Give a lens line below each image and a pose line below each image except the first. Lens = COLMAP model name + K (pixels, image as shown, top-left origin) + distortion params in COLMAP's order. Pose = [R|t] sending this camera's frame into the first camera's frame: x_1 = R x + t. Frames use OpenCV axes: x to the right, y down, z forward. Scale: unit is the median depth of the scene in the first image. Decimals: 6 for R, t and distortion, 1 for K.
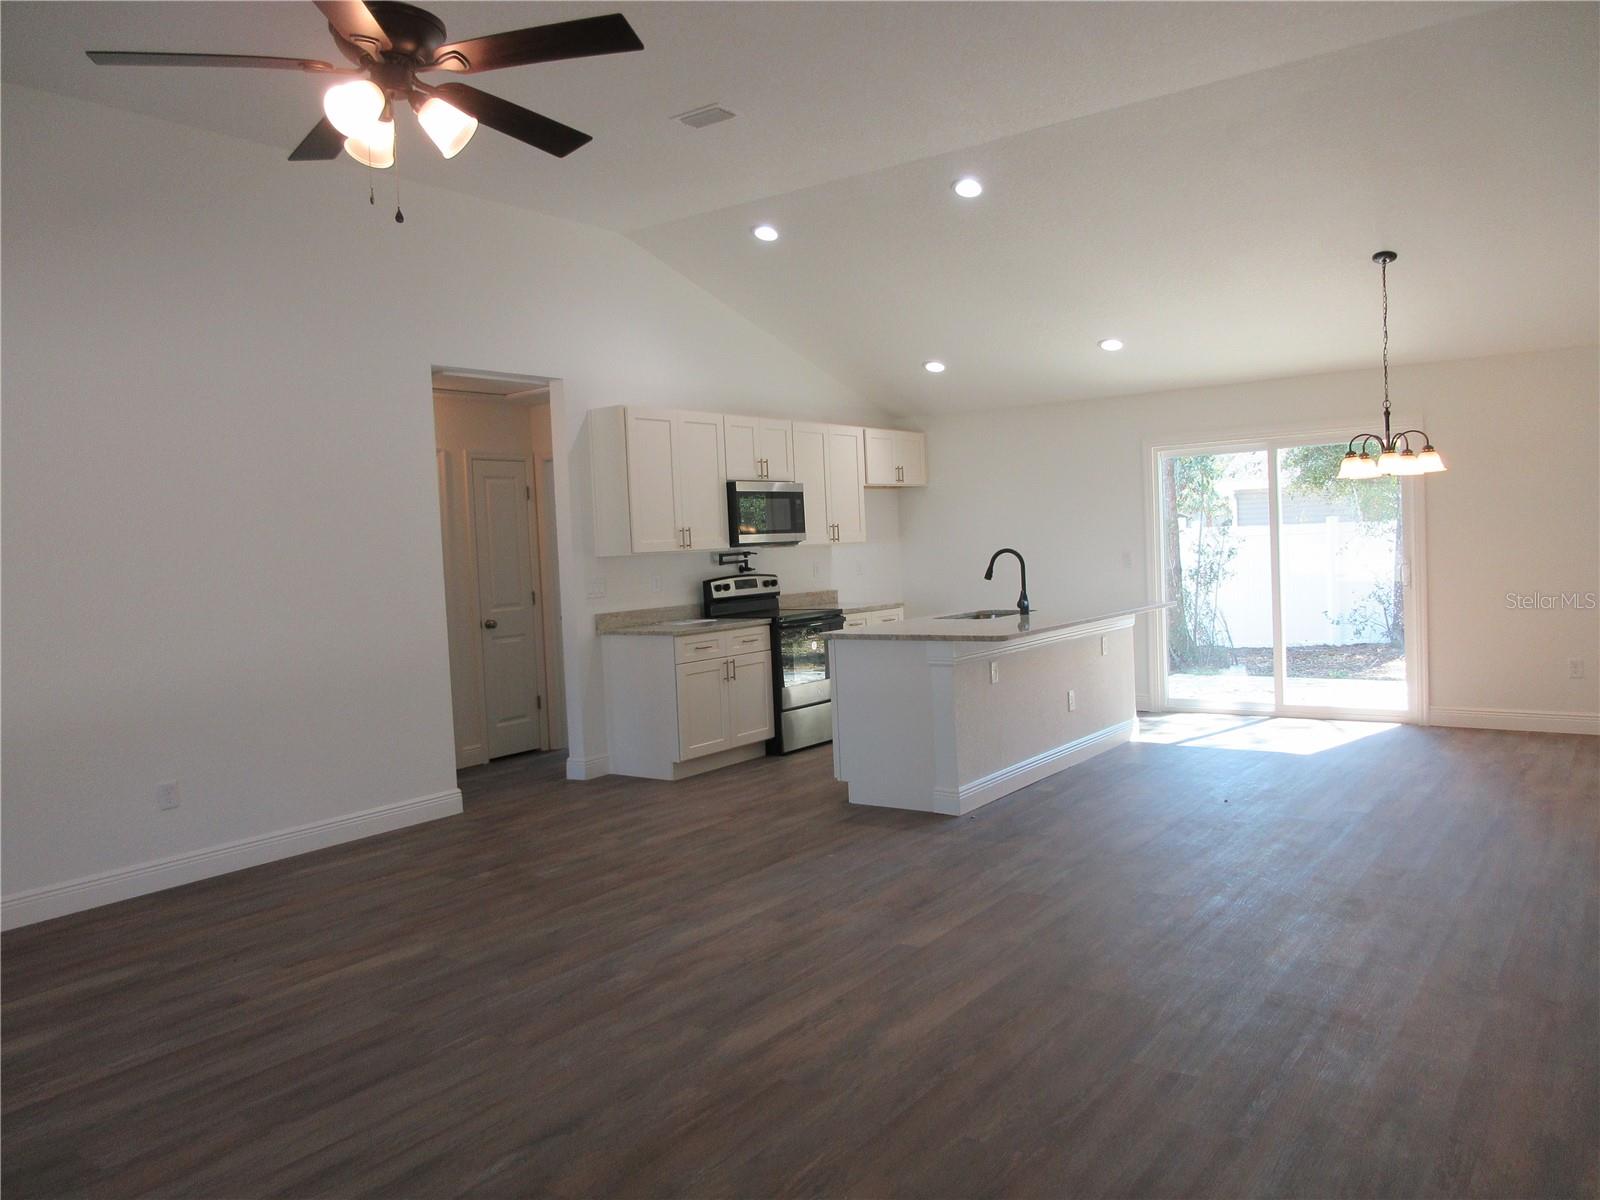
lens RADIAL K [[1159.4, 0, 800.0], [0, 1159.4, 600.0], [0, 0, 1]] dist [-0.031986, 0.004807]
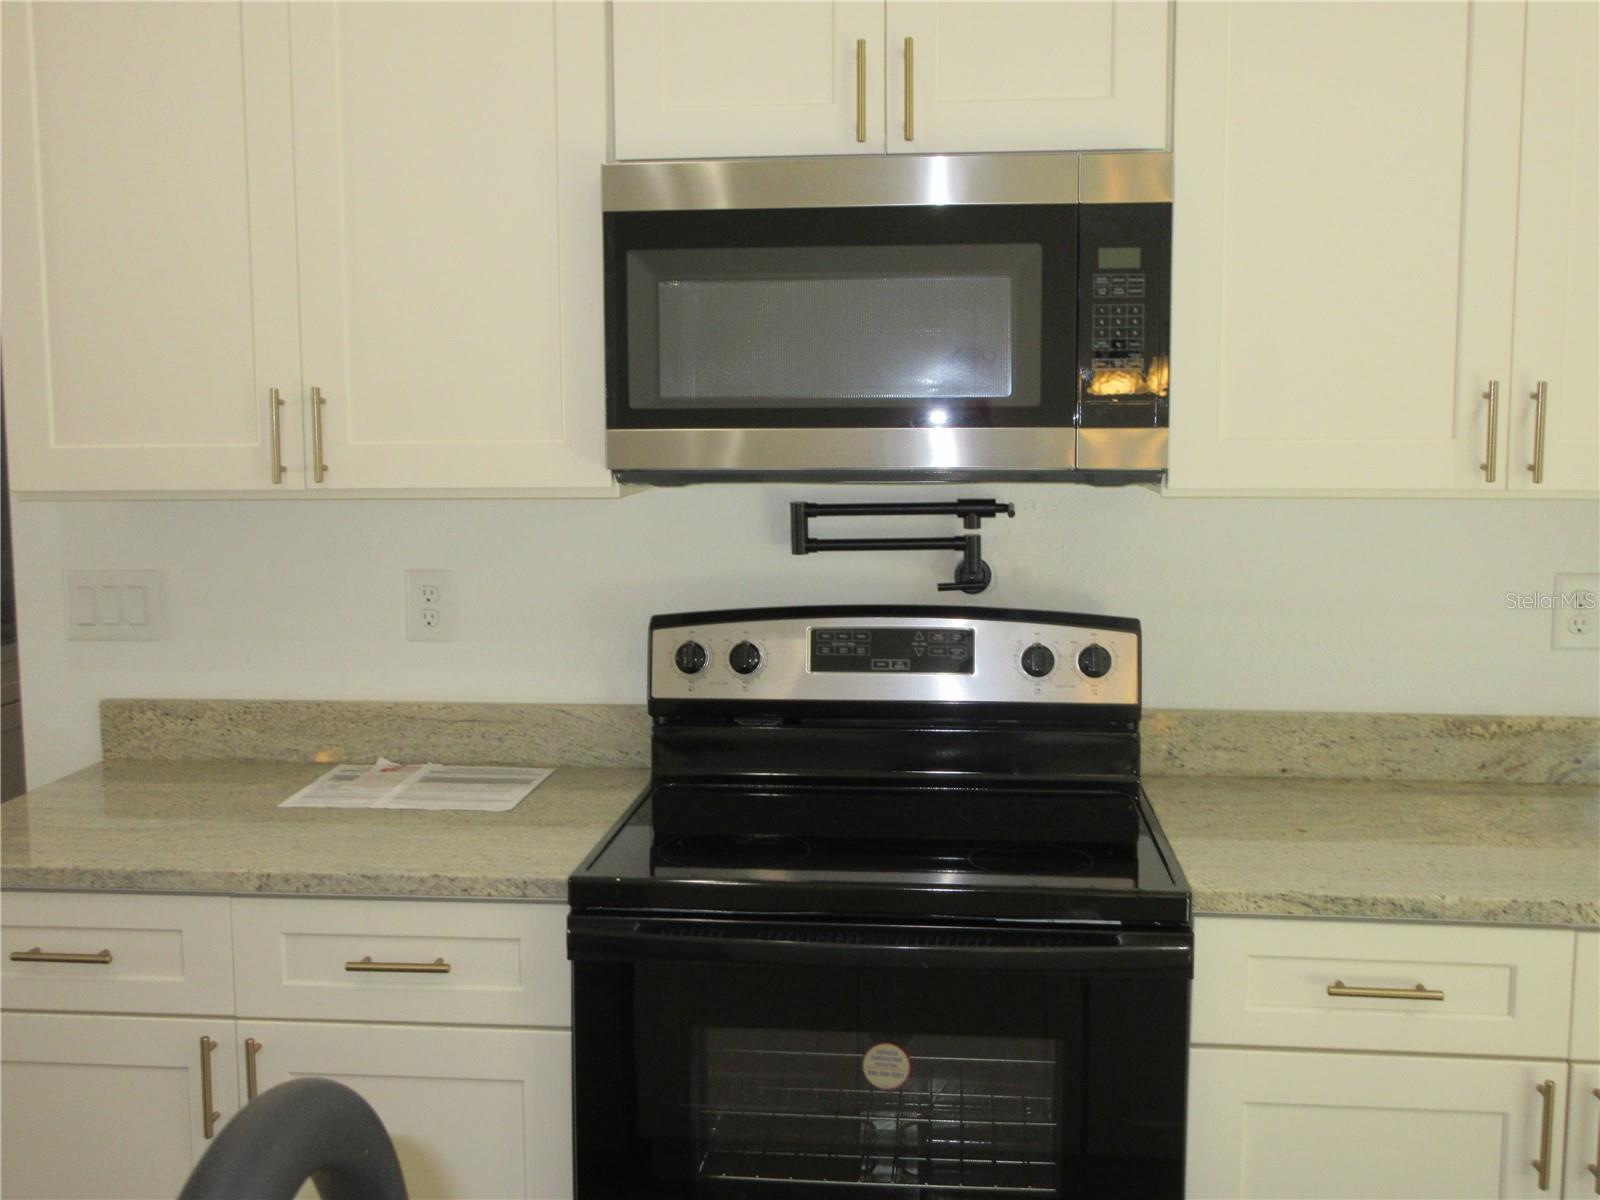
lens RADIAL K [[1638.6, 0, 789.9], [0, 1638.6, 594.0], [0, 0, 1]] dist [-0.008780, 0.014855]
pose [[0.525612, 0.133137, -0.840242, 0.197193], [-0.061670, 0.991043, 0.118454, -0.058655], [0.848486, -0.010443, 0.529115, 0.806669]]
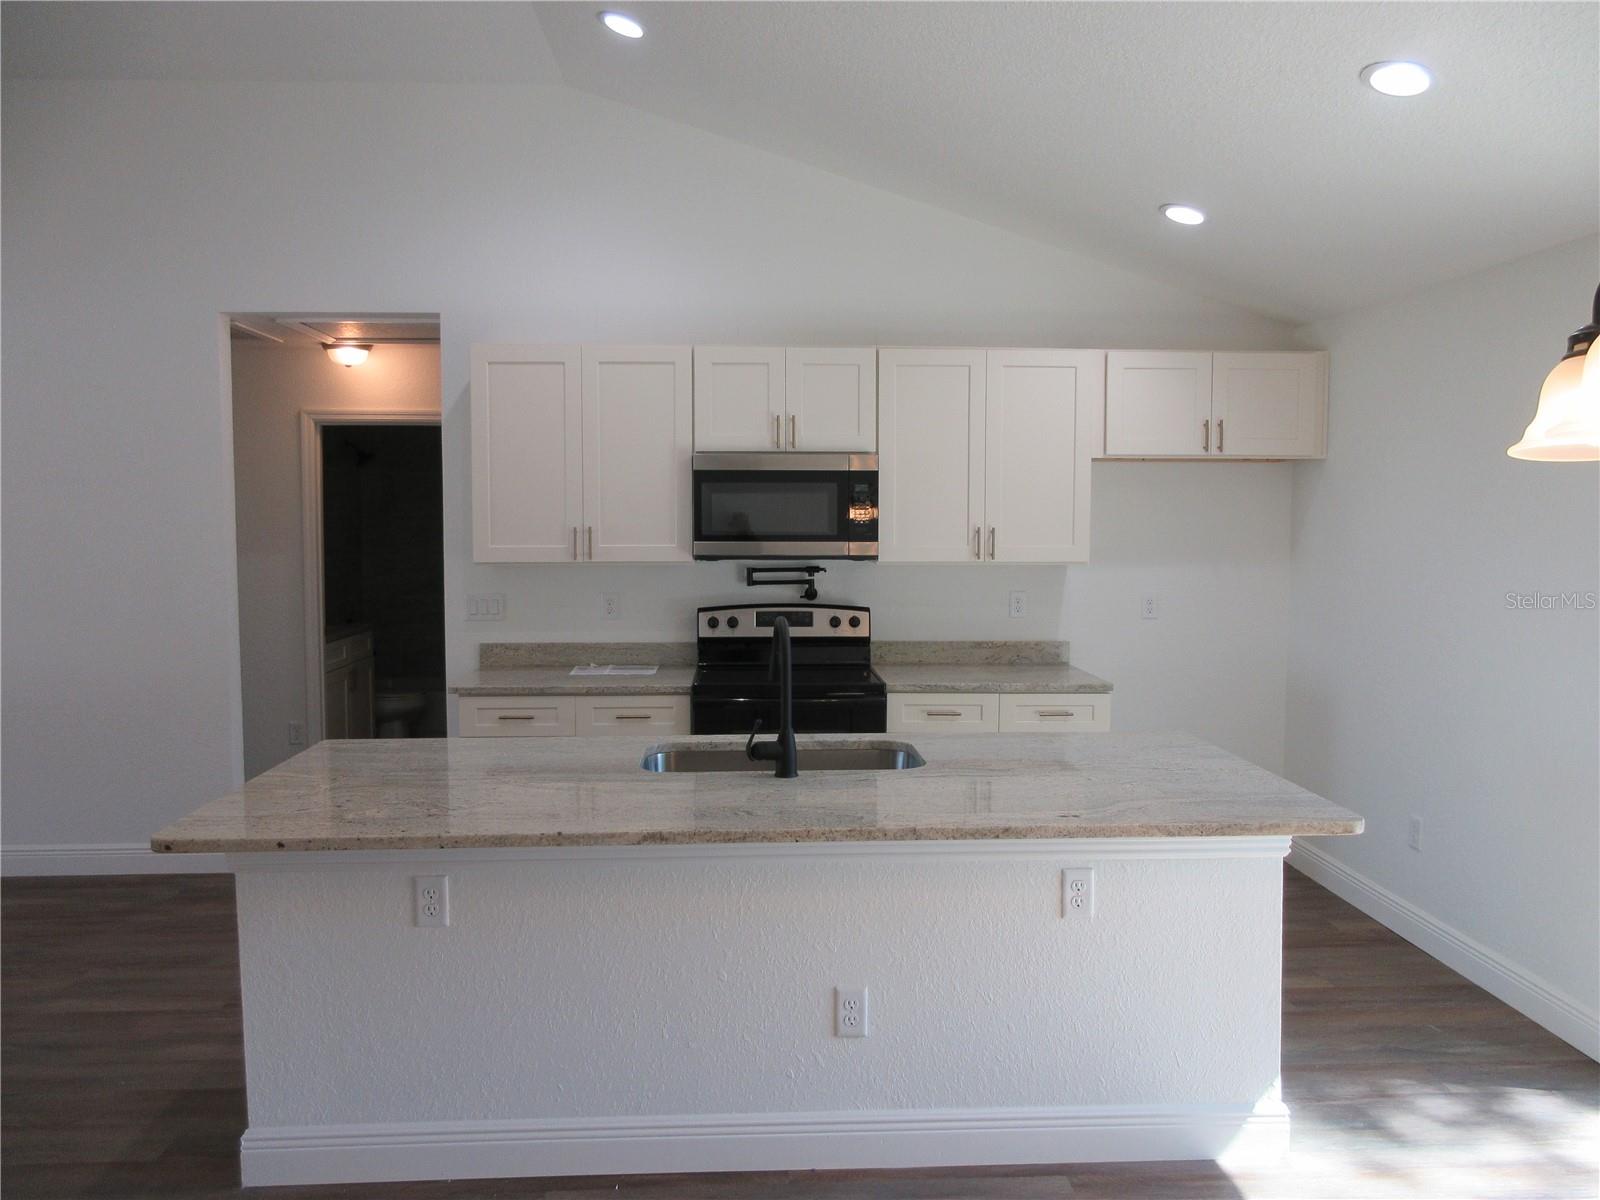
lens RADIAL K [[1159.4, 0, 800.0], [0, 1159.4, 600.0], [0, 0, 1]] dist [-0.031986, 0.004807]
pose [[0.645814, 0.096440, -0.757379, 0.419233], [-0.067963, 0.995314, 0.068785, -0.066004], [0.760464, 0.007052, 0.649342, 0.593970]]
